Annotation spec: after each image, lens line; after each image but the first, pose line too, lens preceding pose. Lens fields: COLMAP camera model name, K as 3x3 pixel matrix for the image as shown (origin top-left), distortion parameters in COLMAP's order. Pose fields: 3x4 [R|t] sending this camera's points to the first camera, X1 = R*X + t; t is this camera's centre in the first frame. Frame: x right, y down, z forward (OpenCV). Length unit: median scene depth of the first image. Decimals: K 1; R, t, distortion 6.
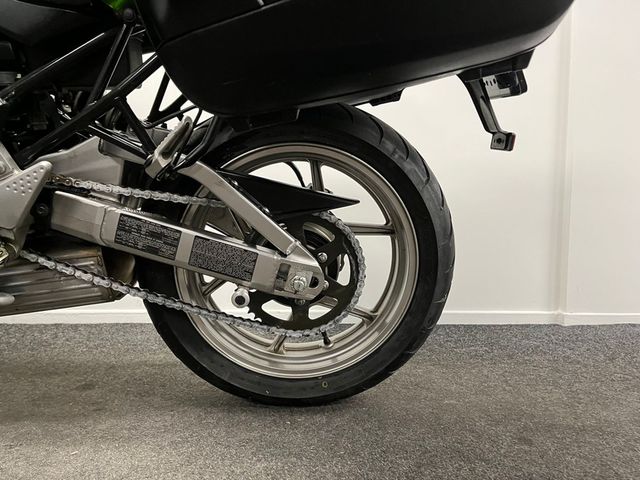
lens RADIAL K [[489.9, 0, 320.0], [0, 489.9, 240.0], [0, 0, 1]] dist [0.062571, -0.084070]
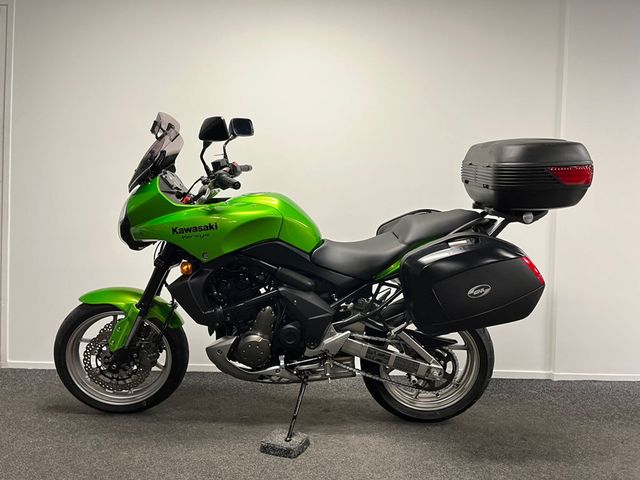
lens RADIAL K [[489.9, 0, 320.0], [0, 489.9, 240.0], [0, 0, 1]] dist [0.062571, -0.084070]
pose [[0.999112, 0.012370, -0.040280, -0.479041], [-0.013700, 0.999364, -0.032920, -0.458422], [0.039847, 0.033443, 0.998646, -1.434546]]
